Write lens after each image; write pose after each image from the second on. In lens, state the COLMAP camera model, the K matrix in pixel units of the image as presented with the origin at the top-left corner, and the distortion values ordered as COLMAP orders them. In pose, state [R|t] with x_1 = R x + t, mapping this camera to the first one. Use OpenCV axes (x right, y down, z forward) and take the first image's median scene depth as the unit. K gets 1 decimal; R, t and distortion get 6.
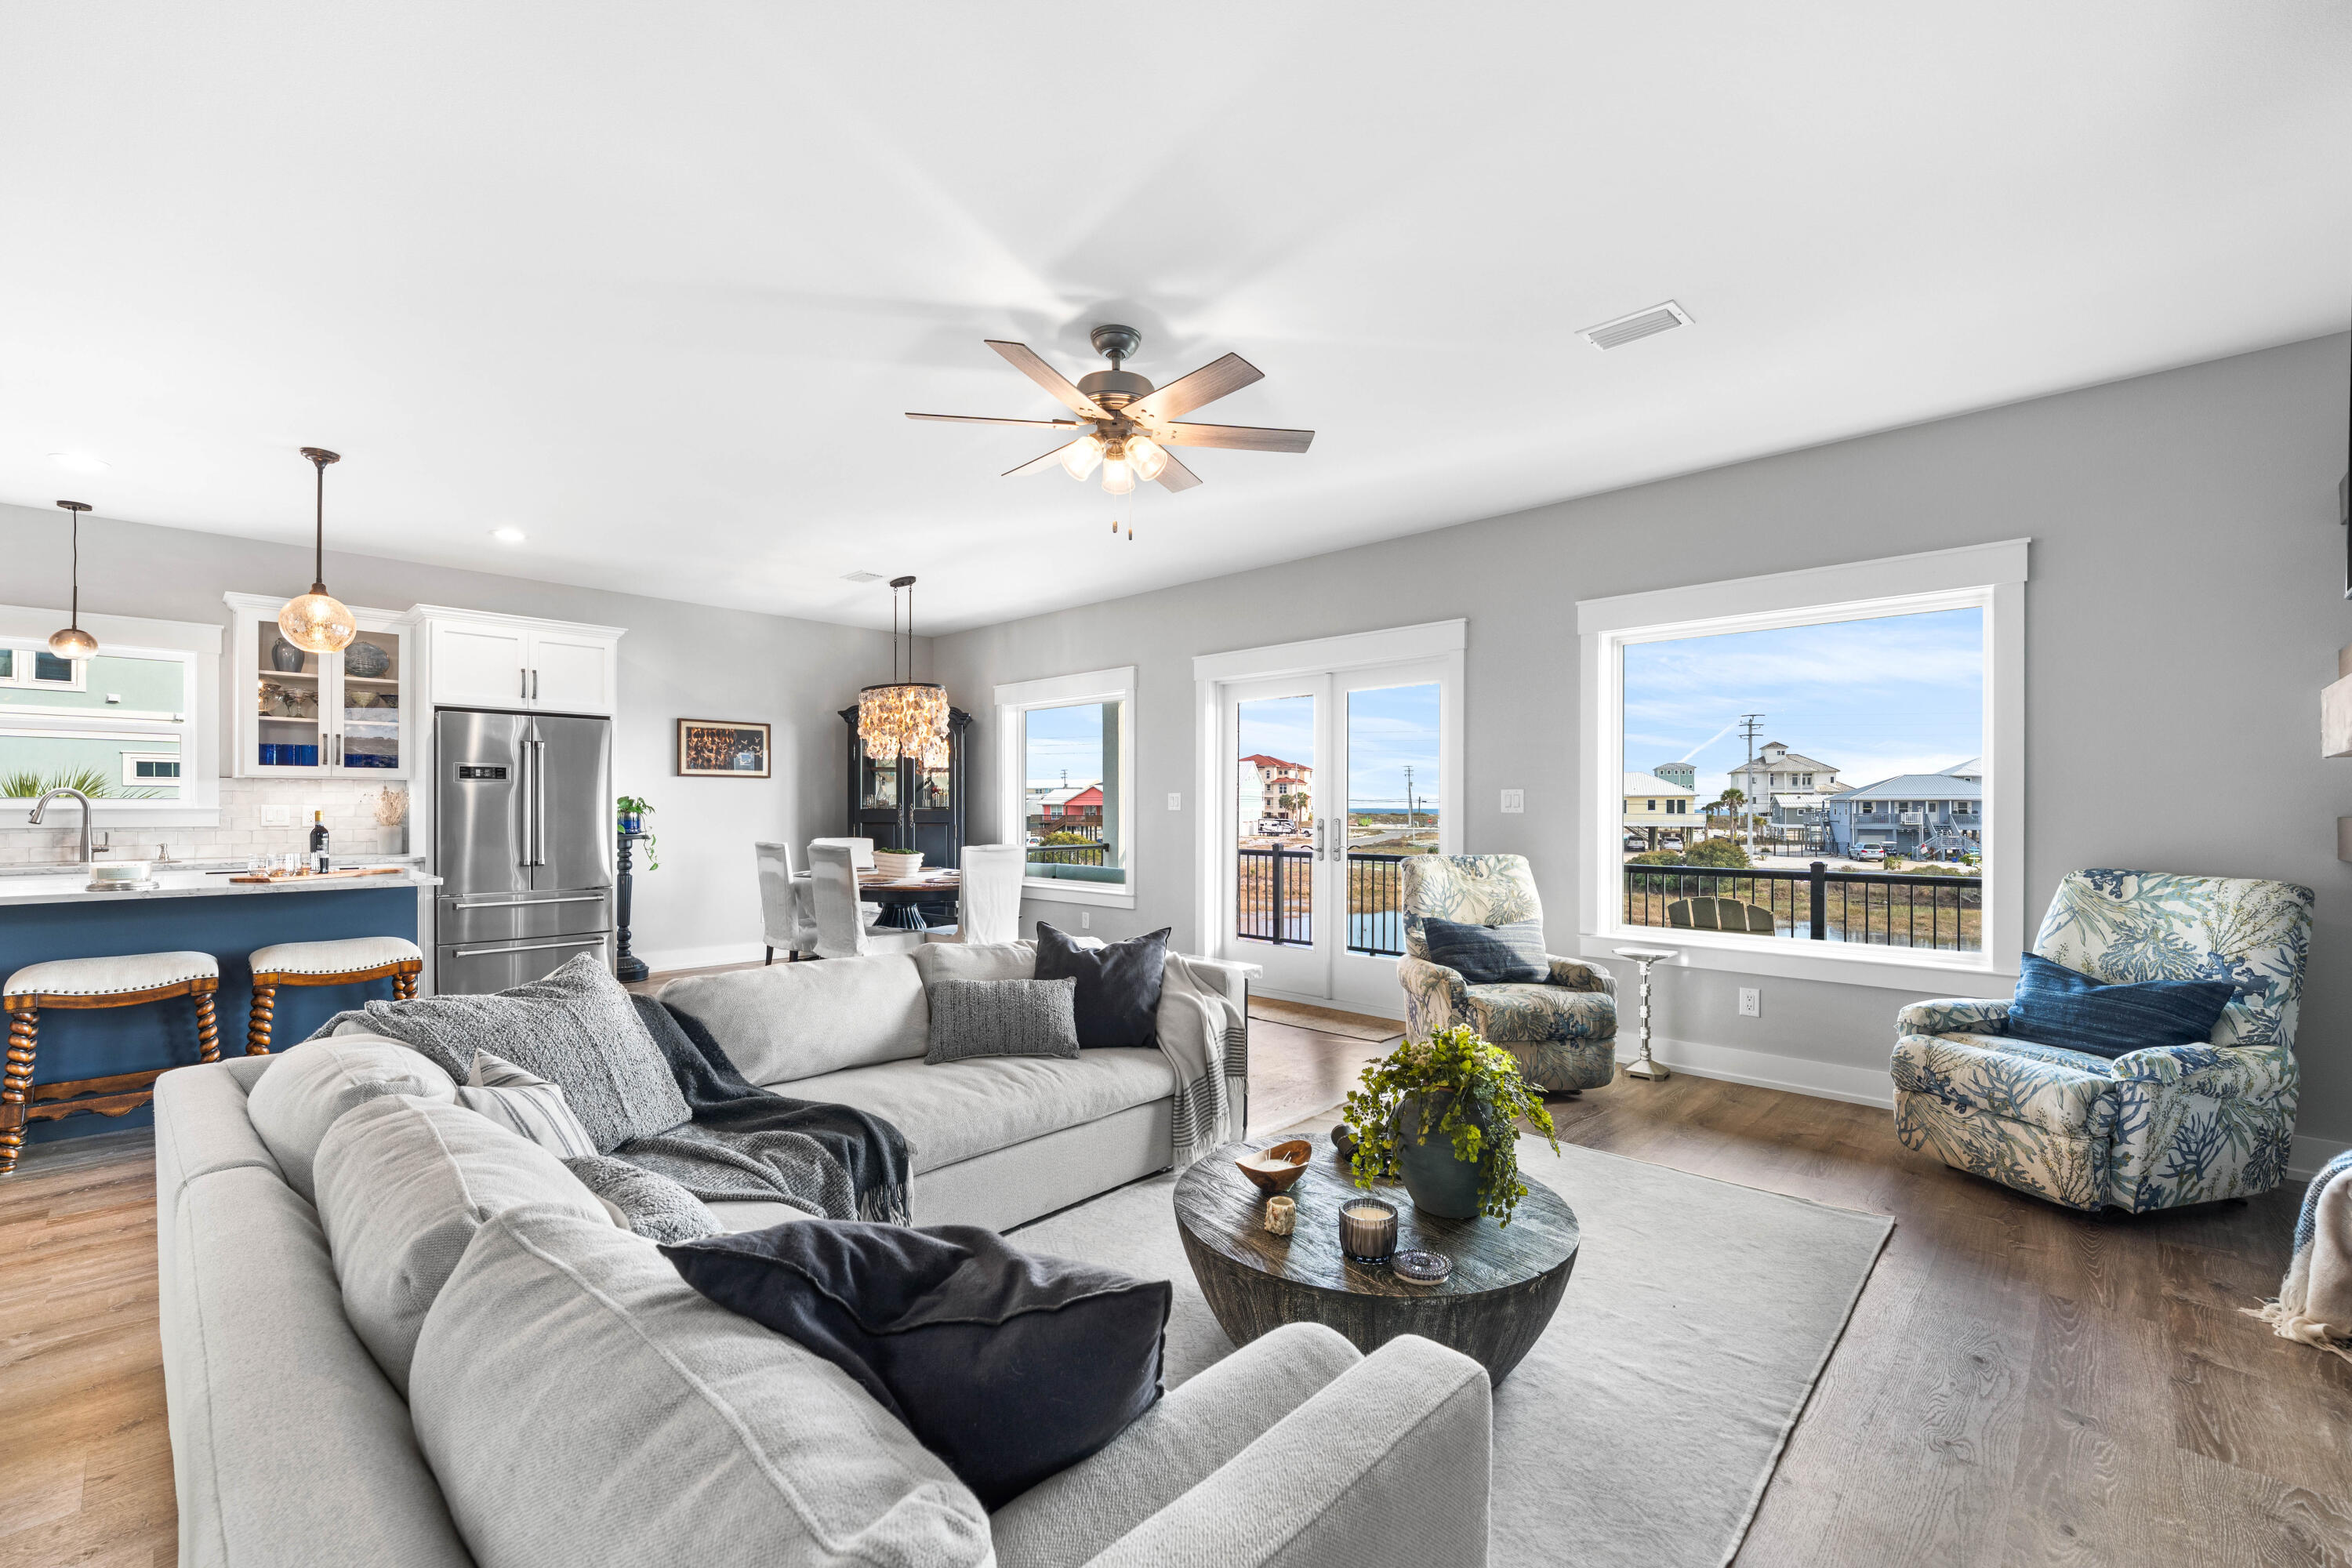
lens RADIAL K [[993.7, 0, 1185.5], [0, 993.7, 803.1], [0, 0, 1]] dist [0.002730, 0.000385]
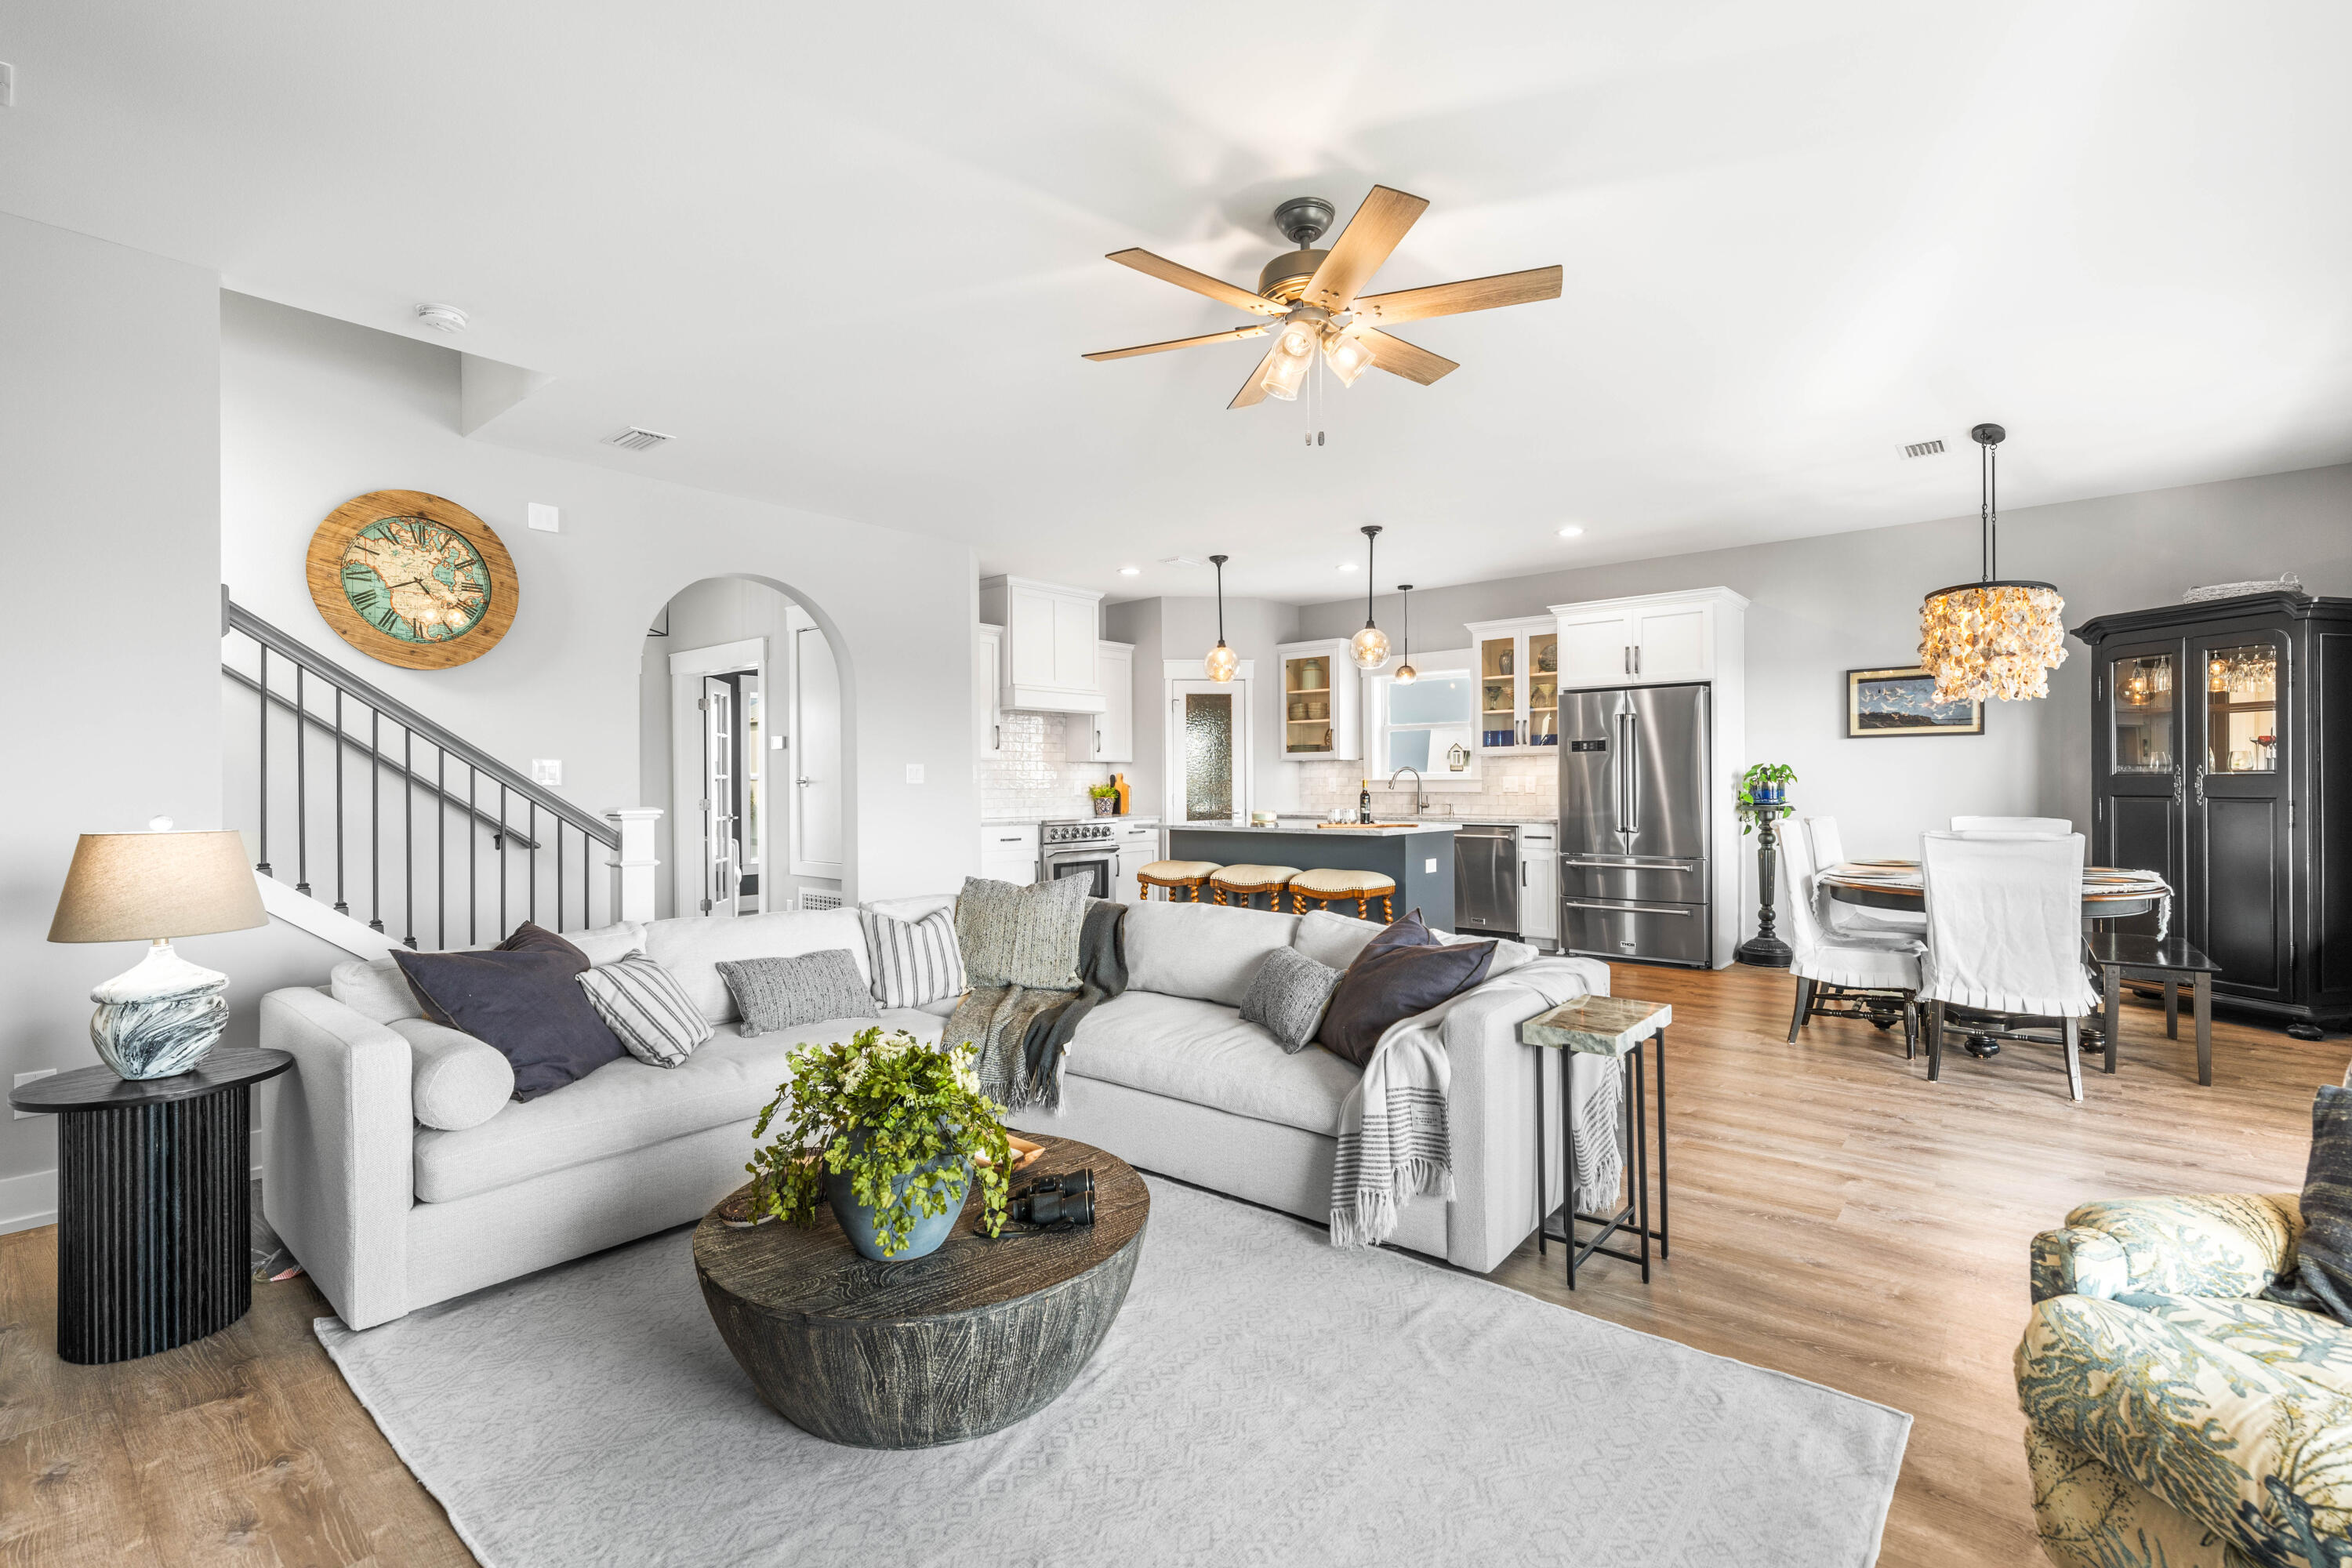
lens RADIAL K [[1064.7, 0, 1175.2], [0, 1064.7, 775.9], [0, 0, 1]] dist [0.001904, 0.000108]
pose [[0.047903, -0.008499, -0.998816, 0.520143], [0.009229, 0.999925, -0.008066, 0.009594], [0.998809, -0.008832, 0.047978, 0.530607]]
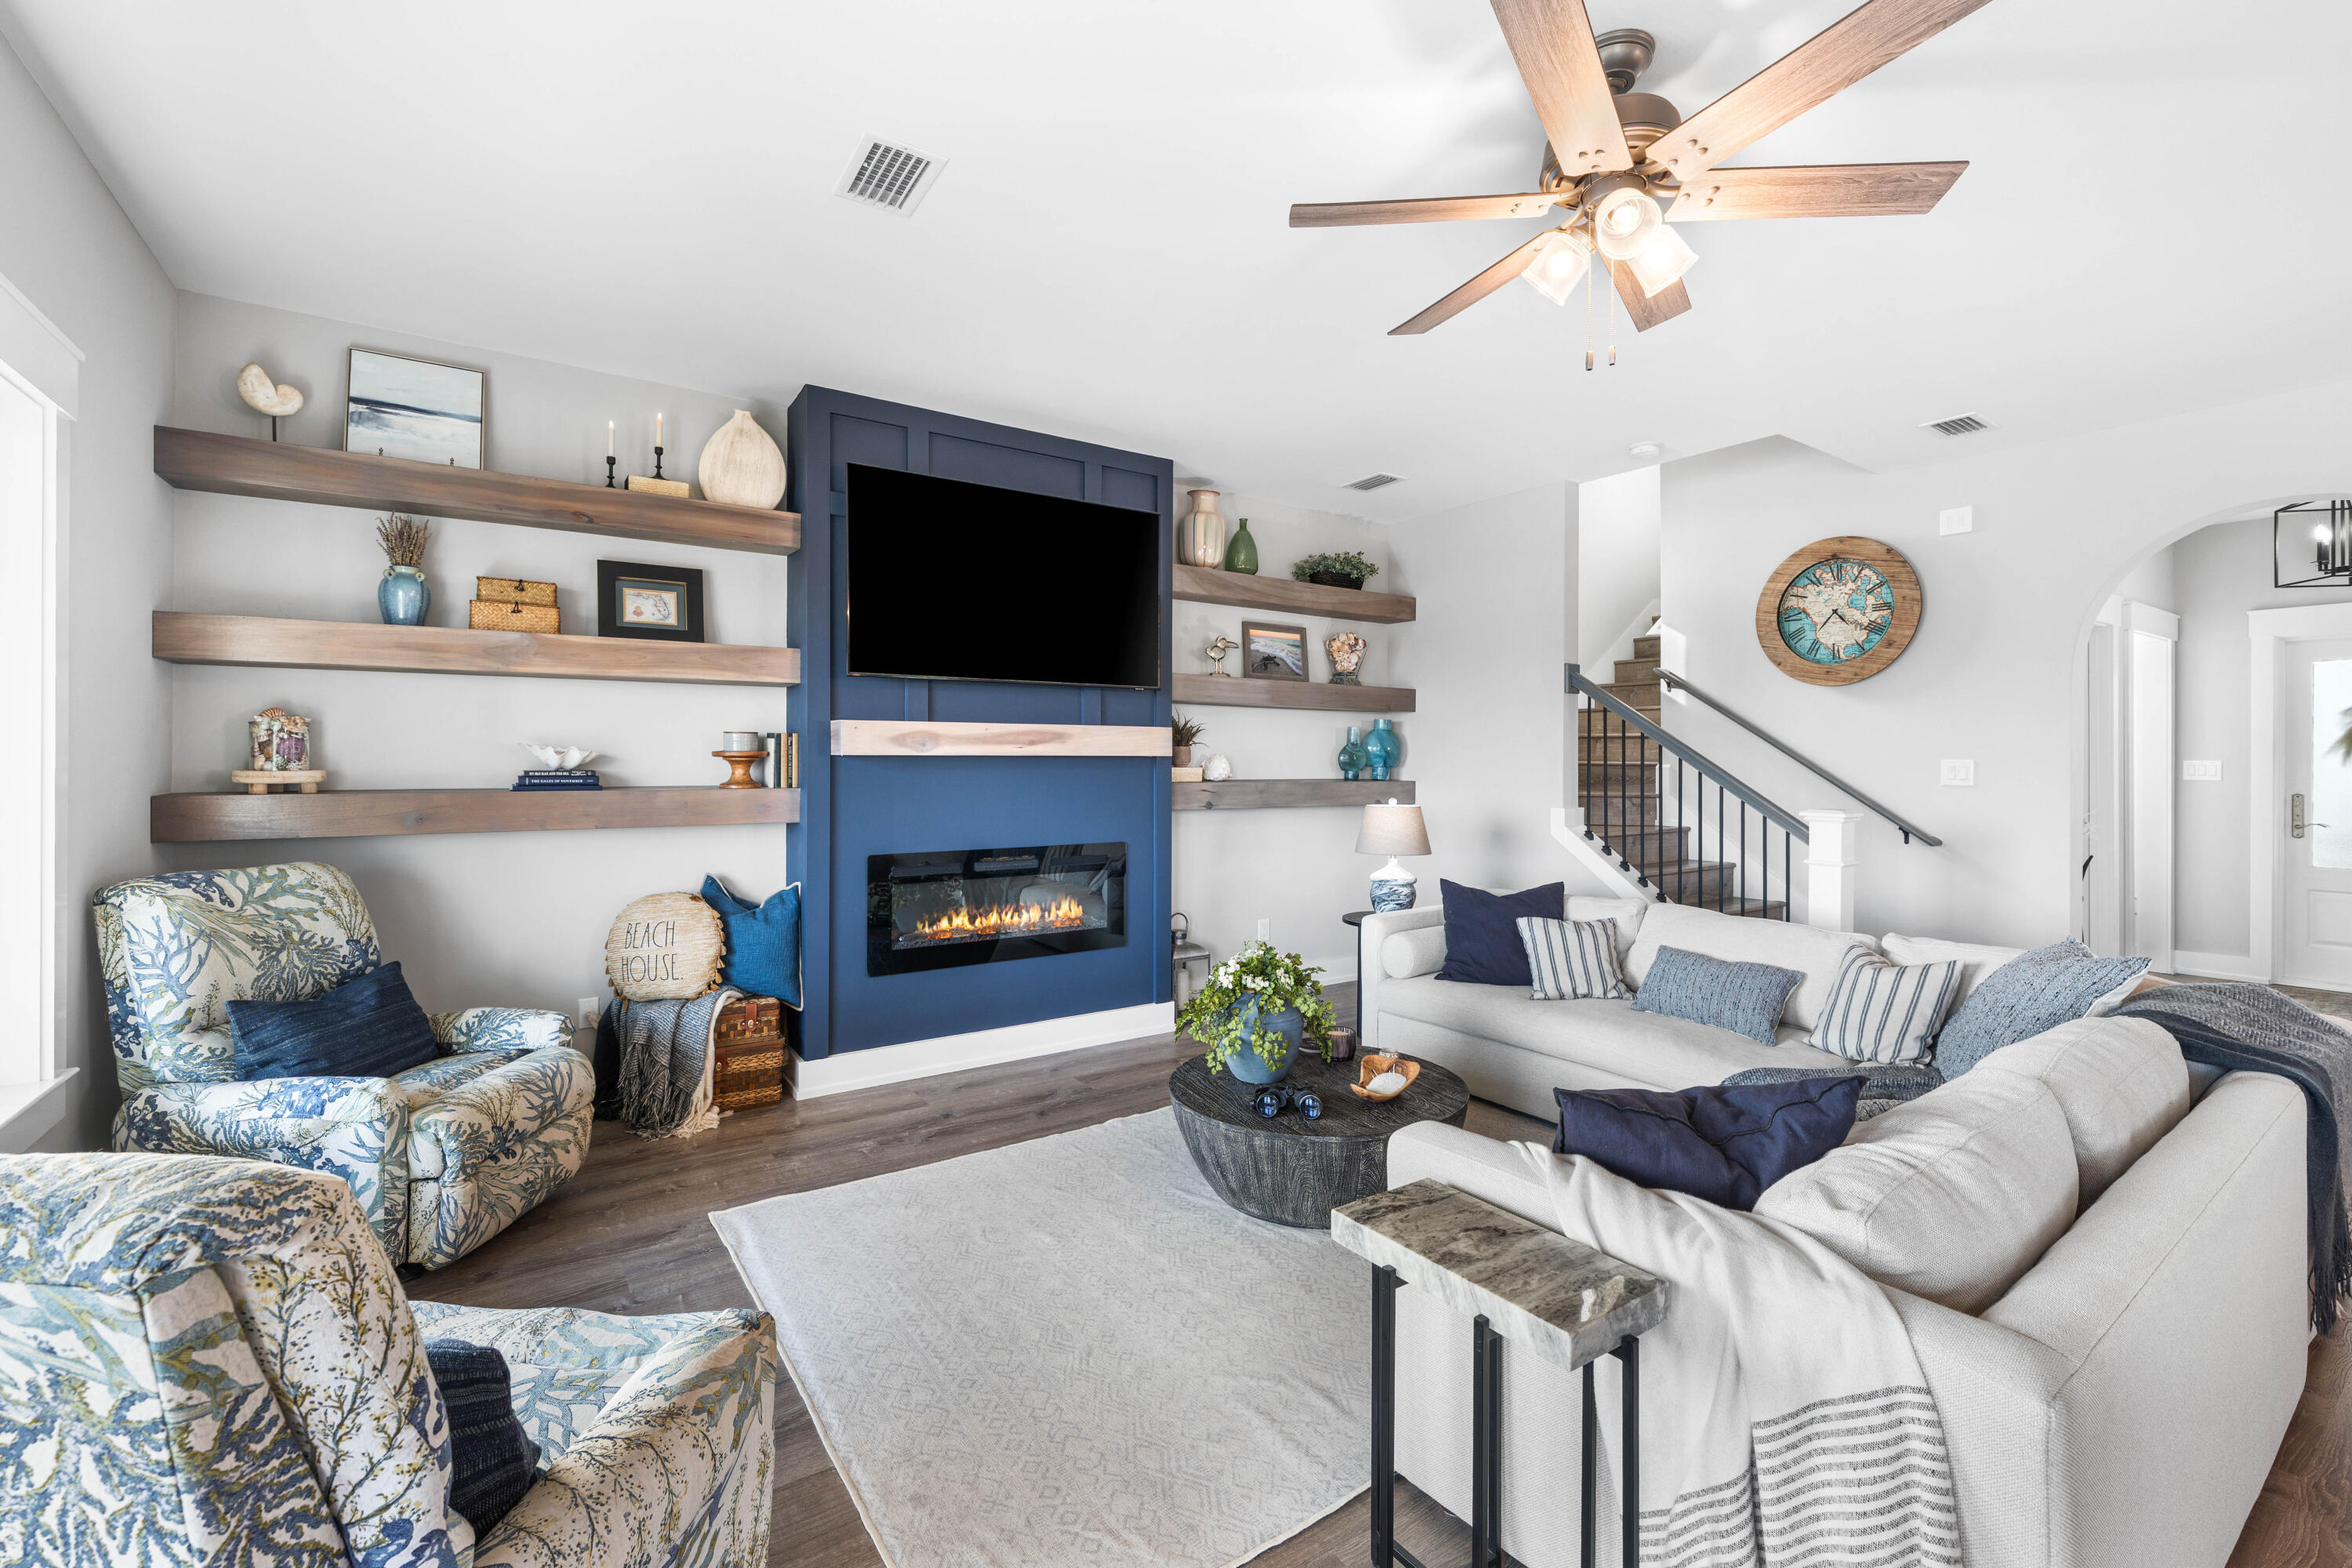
lens RADIAL K [[993.7, 0, 1176.7], [0, 993.7, 764.2], [0, 0, 1]] dist [0.002730, 0.000385]
pose [[-0.977729, -0.003896, 0.209833, 0.040398], [-0.003701, 0.999992, 0.001324, -0.012158], [-0.209837, 0.000518, -0.977736, 1.053411]]
